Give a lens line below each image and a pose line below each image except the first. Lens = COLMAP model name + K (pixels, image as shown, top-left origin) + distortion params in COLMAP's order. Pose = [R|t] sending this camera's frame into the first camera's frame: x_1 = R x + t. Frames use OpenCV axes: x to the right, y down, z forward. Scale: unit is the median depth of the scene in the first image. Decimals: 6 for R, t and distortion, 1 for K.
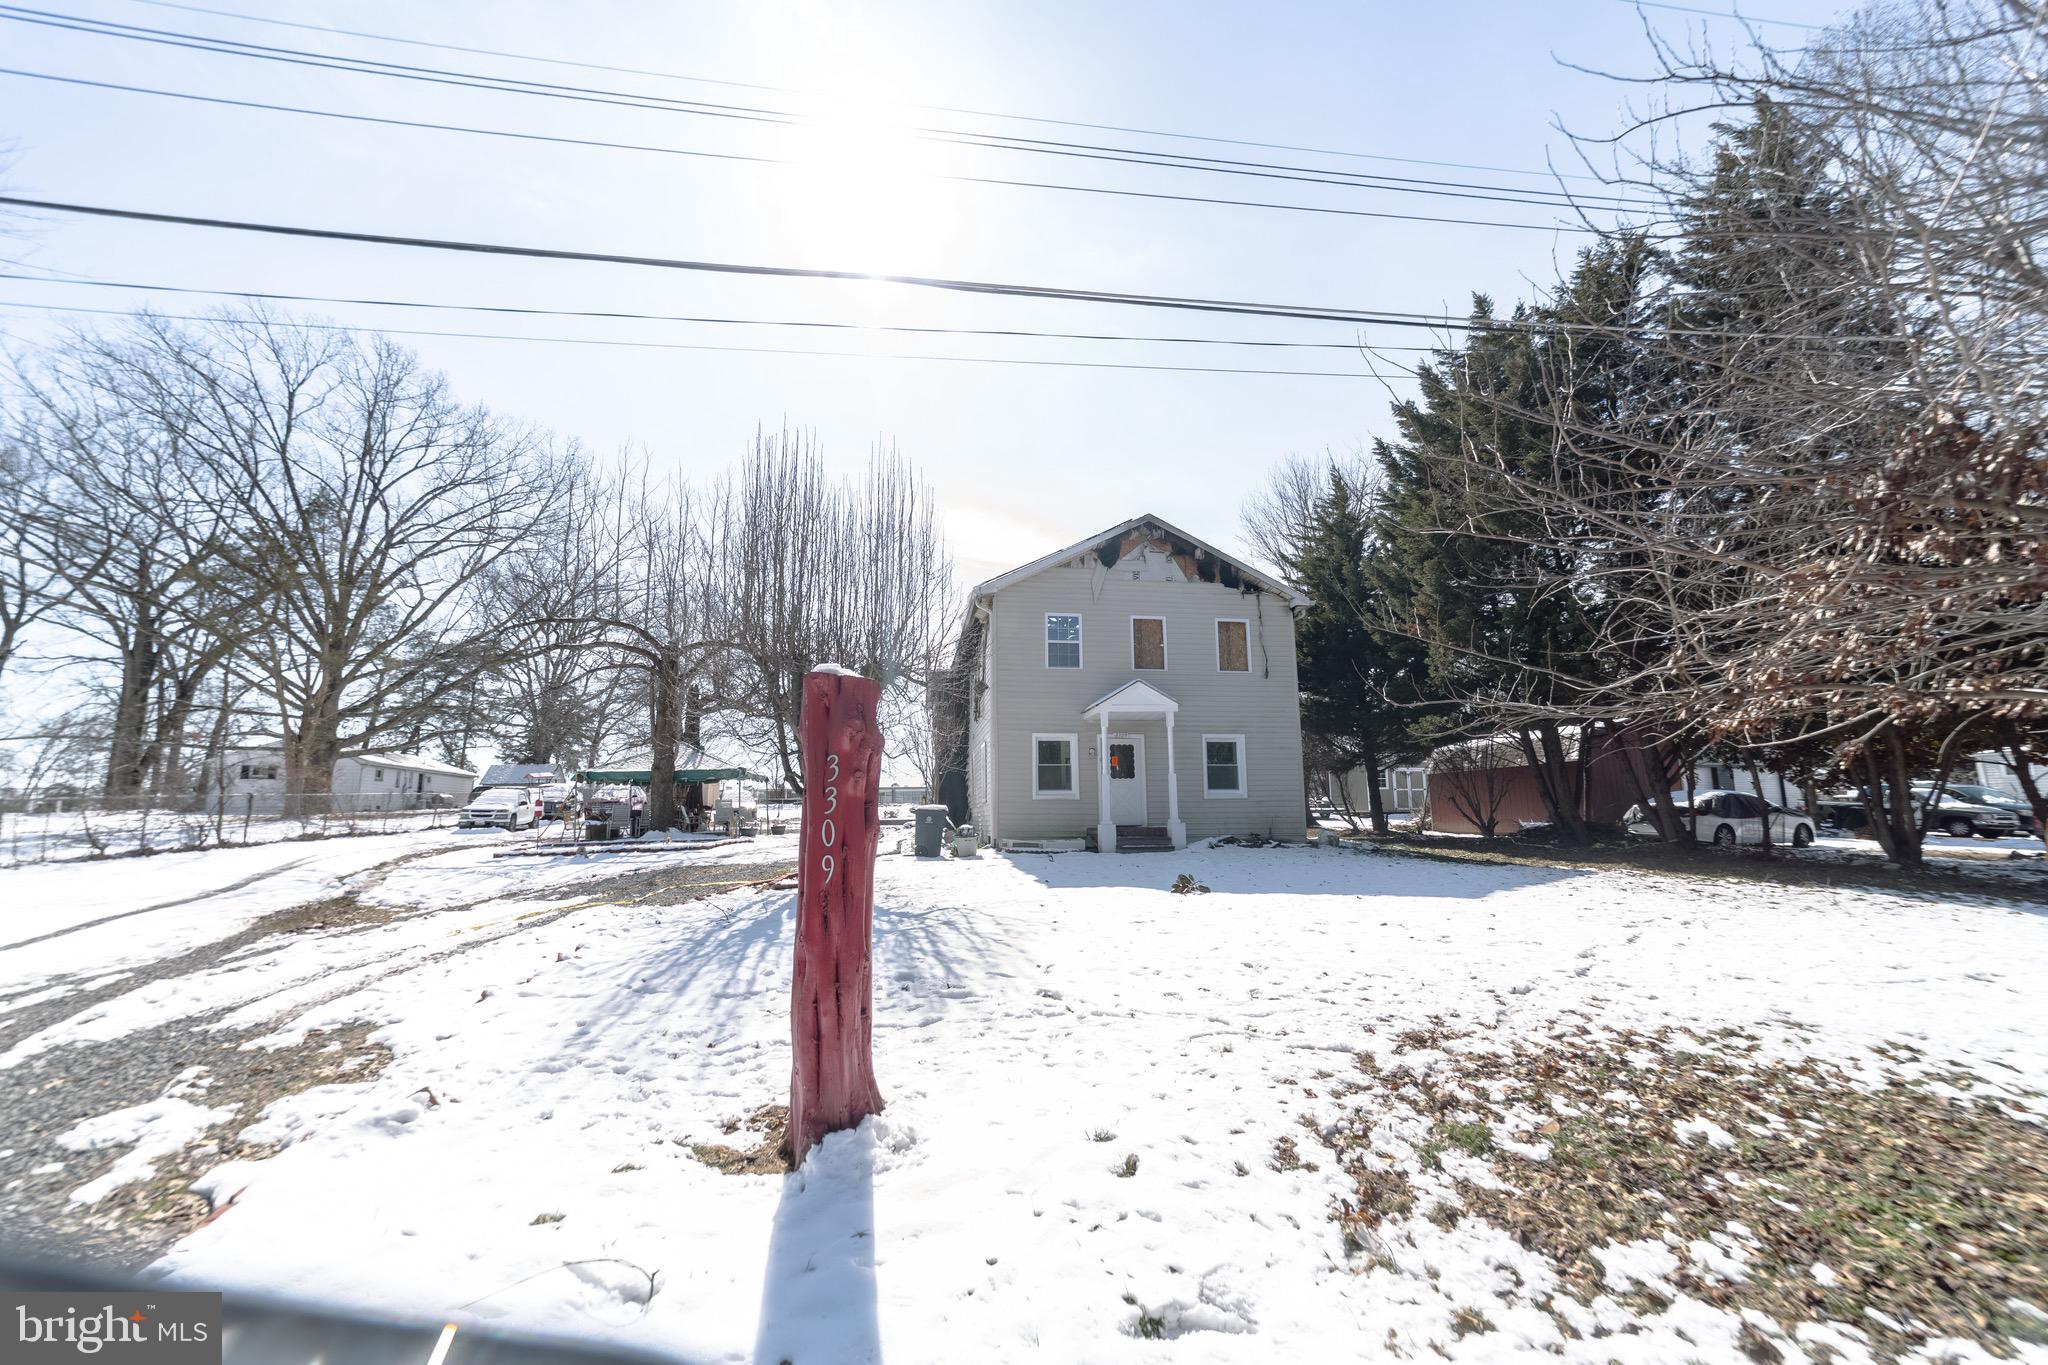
lens RADIAL K [[808.7, 0, 1038.3], [0, 808.7, 688.1], [0, 0, 1]] dist [-0.000830, 0.000093]
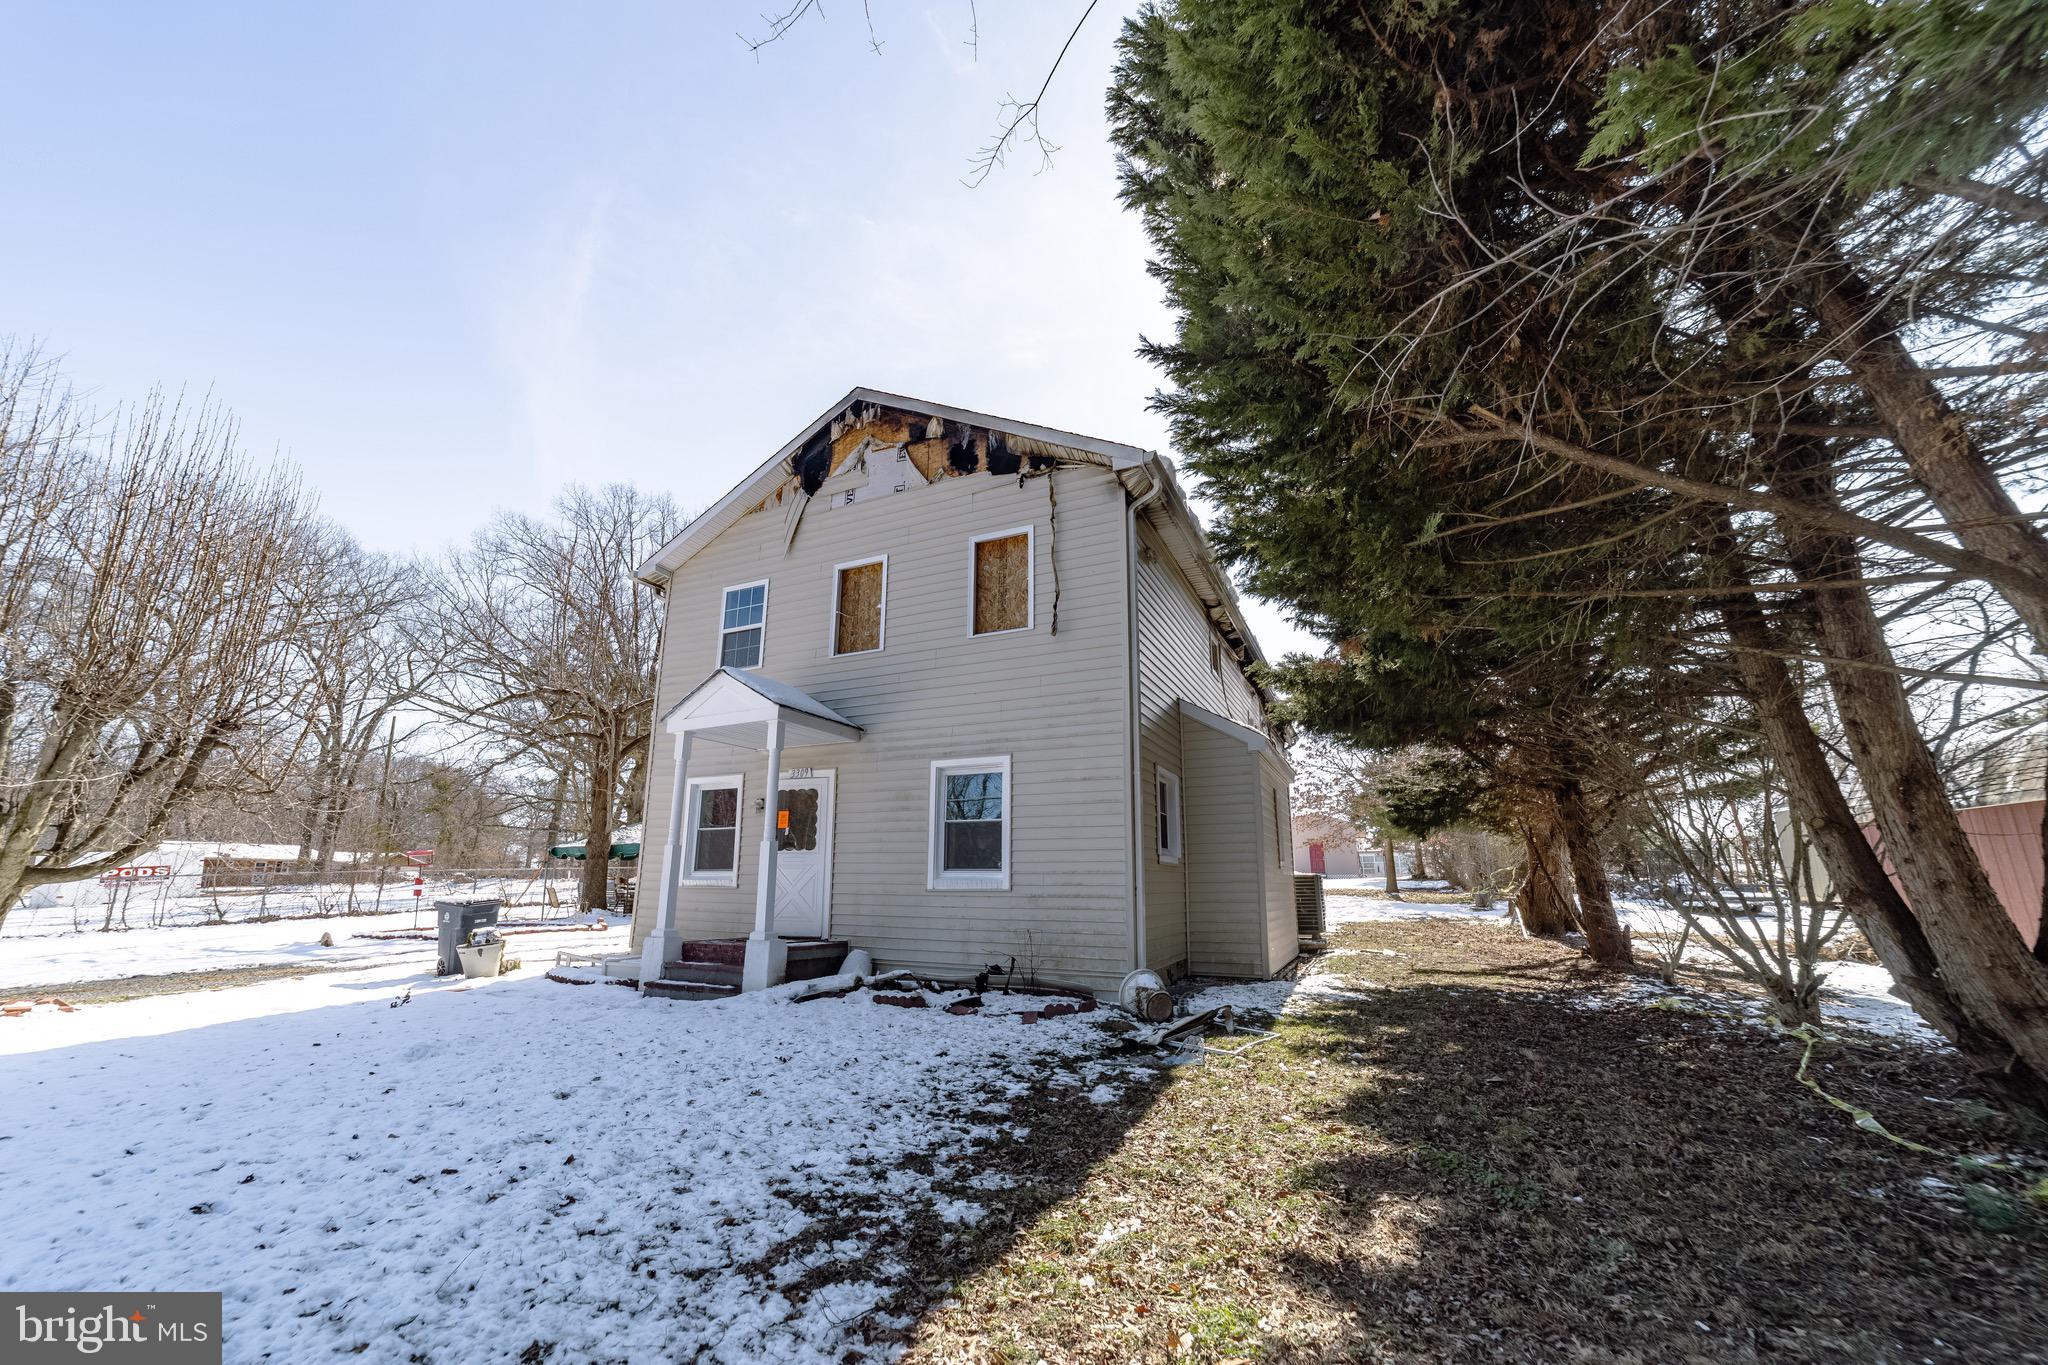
lens RADIAL K [[790.1, 0, 1019.1], [0, 790.1, 701.3], [0, 0, 1]] dist [-0.013278, 0.008045]
pose [[0.828191, -0.114948, -0.548531, 0.517154], [0.079580, 0.992943, -0.087925, 0.066550], [0.554767, 0.029167, 0.831495, 0.601700]]
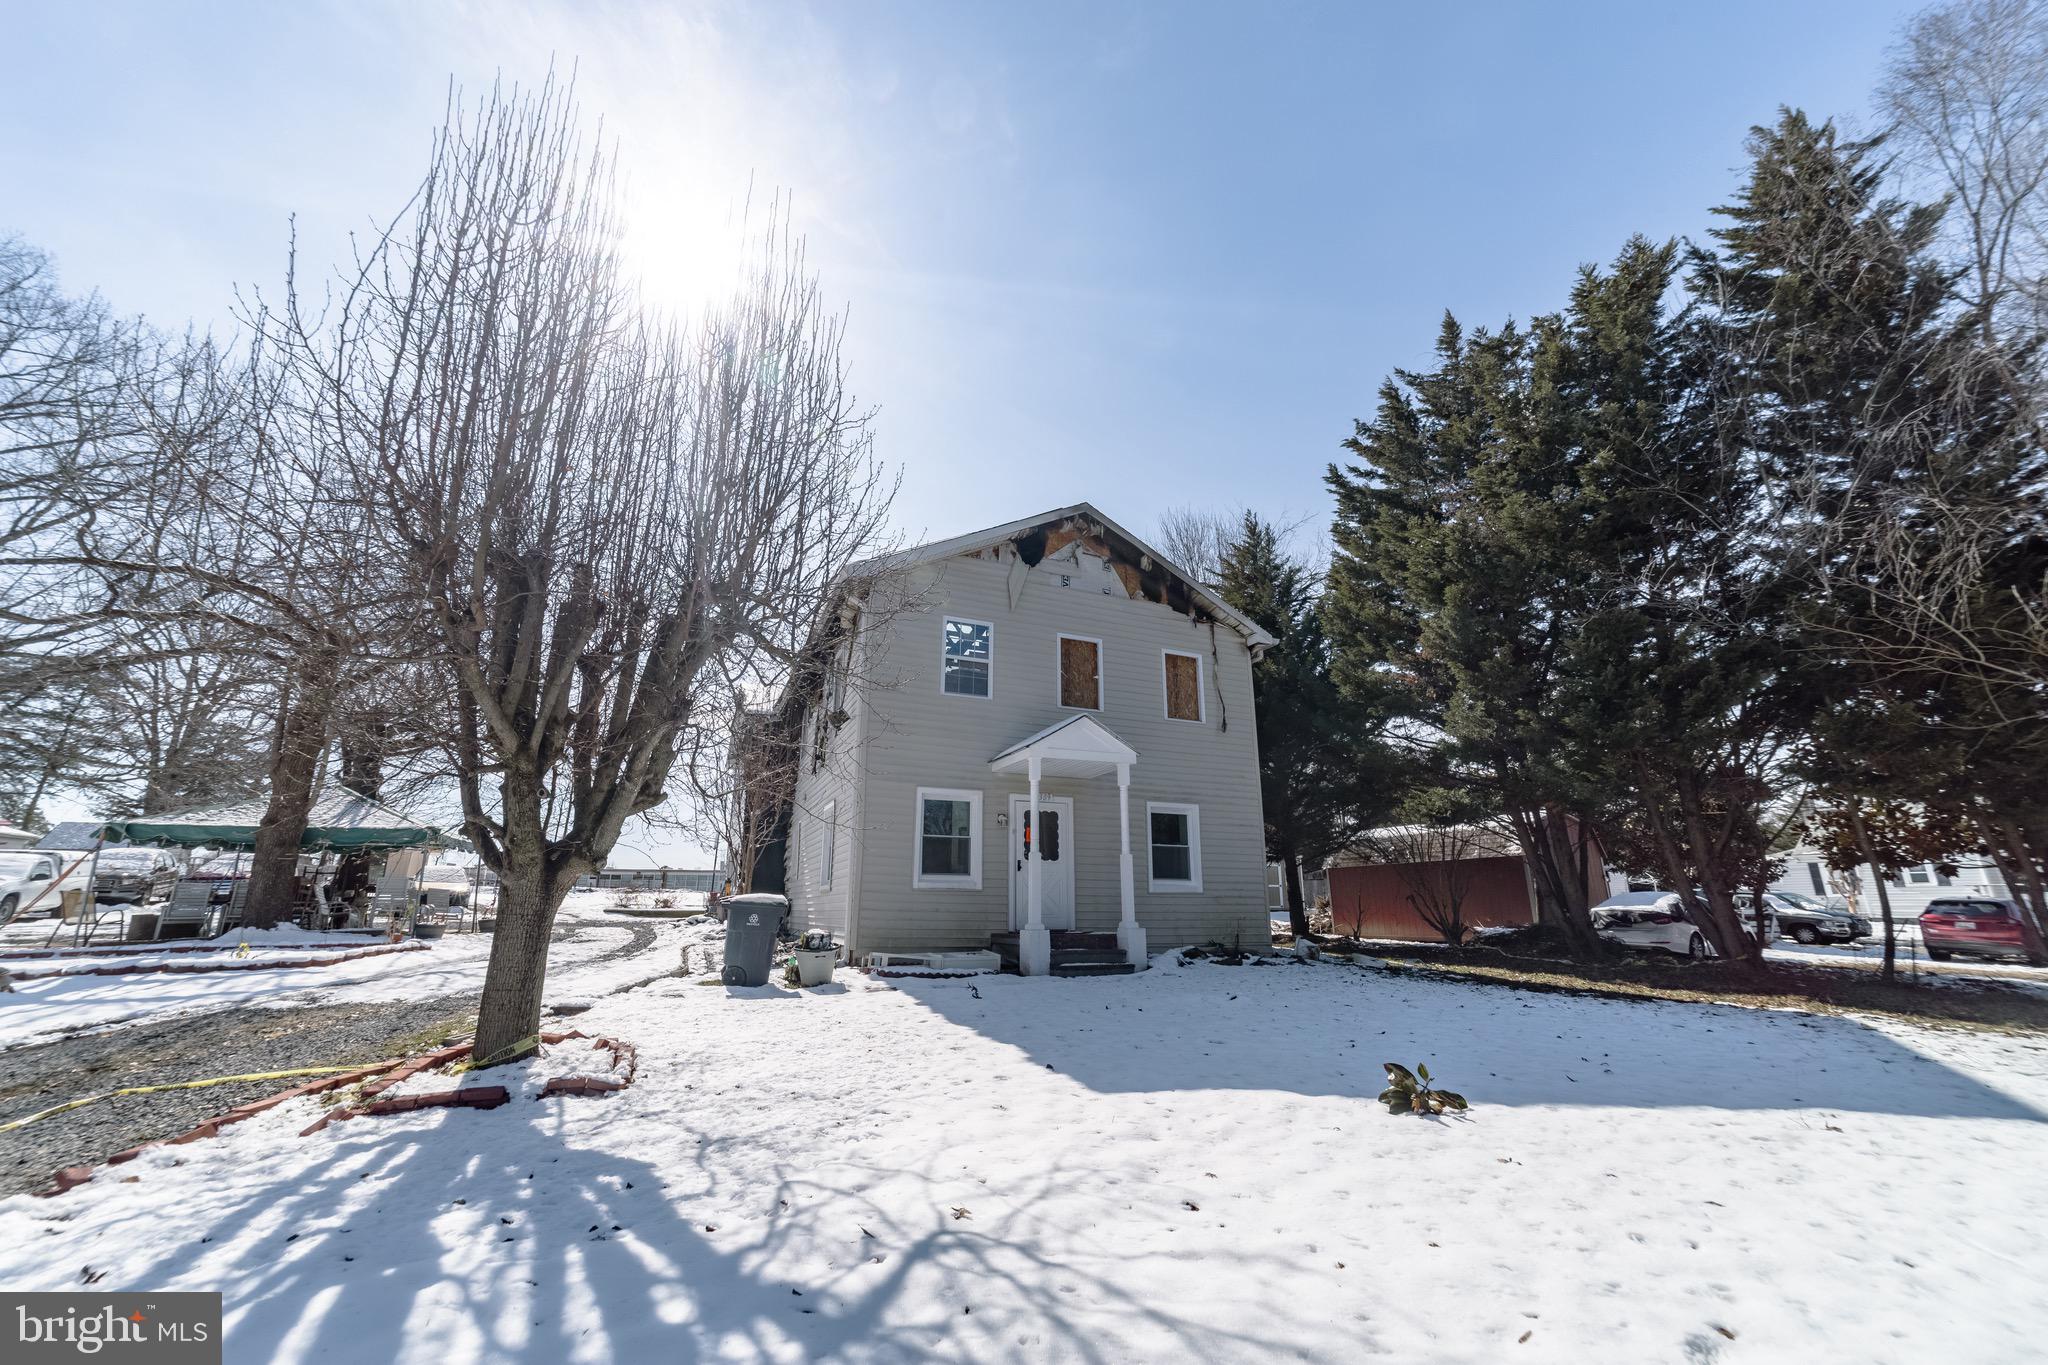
lens RADIAL K [[790.1, 0, 1019.1], [0, 790.1, 701.3], [0, 0, 1]] dist [-0.013278, 0.008045]
pose [[0.970773, 0.074296, 0.228209, -0.075959], [-0.051727, 0.993300, -0.103338, 0.045602], [-0.234358, 0.088513, 0.968113, 0.324649]]
